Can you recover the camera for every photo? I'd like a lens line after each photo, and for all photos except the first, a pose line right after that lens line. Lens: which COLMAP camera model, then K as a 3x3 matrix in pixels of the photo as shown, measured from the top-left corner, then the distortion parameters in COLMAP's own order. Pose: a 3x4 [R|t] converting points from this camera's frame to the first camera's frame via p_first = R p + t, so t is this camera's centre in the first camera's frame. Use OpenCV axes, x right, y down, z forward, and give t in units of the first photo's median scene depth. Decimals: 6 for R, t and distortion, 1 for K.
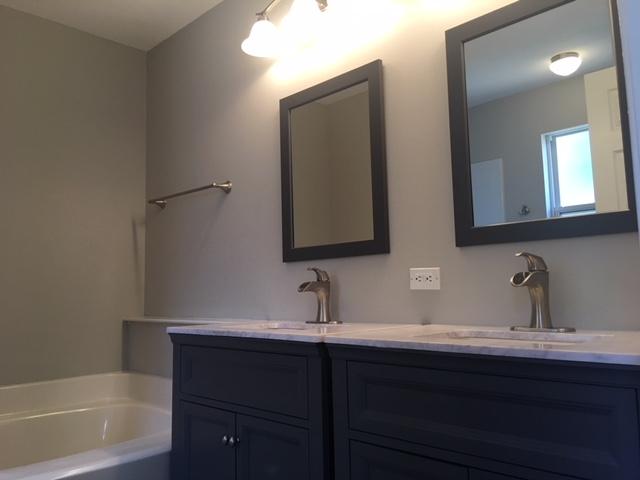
lens RADIAL K [[545.3, 0, 320.0], [0, 545.3, 240.0], [0, 0, 1]] dist [0.073752, -0.135687]
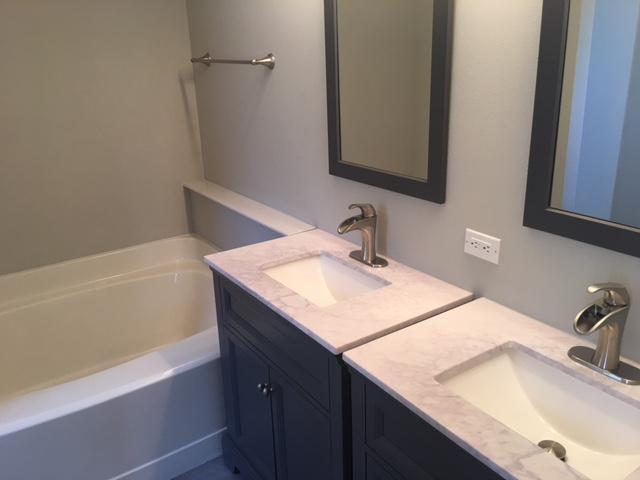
lens RADIAL K [[545.3, 0, 320.0], [0, 545.3, 240.0], [0, 0, 1]] dist [0.073752, -0.135687]
pose [[0.983785, 0.054548, -0.170853, 0.082917], [0.024407, 0.903045, 0.428853, -0.272264], [0.177681, -0.426069, 0.887071, 0.200644]]
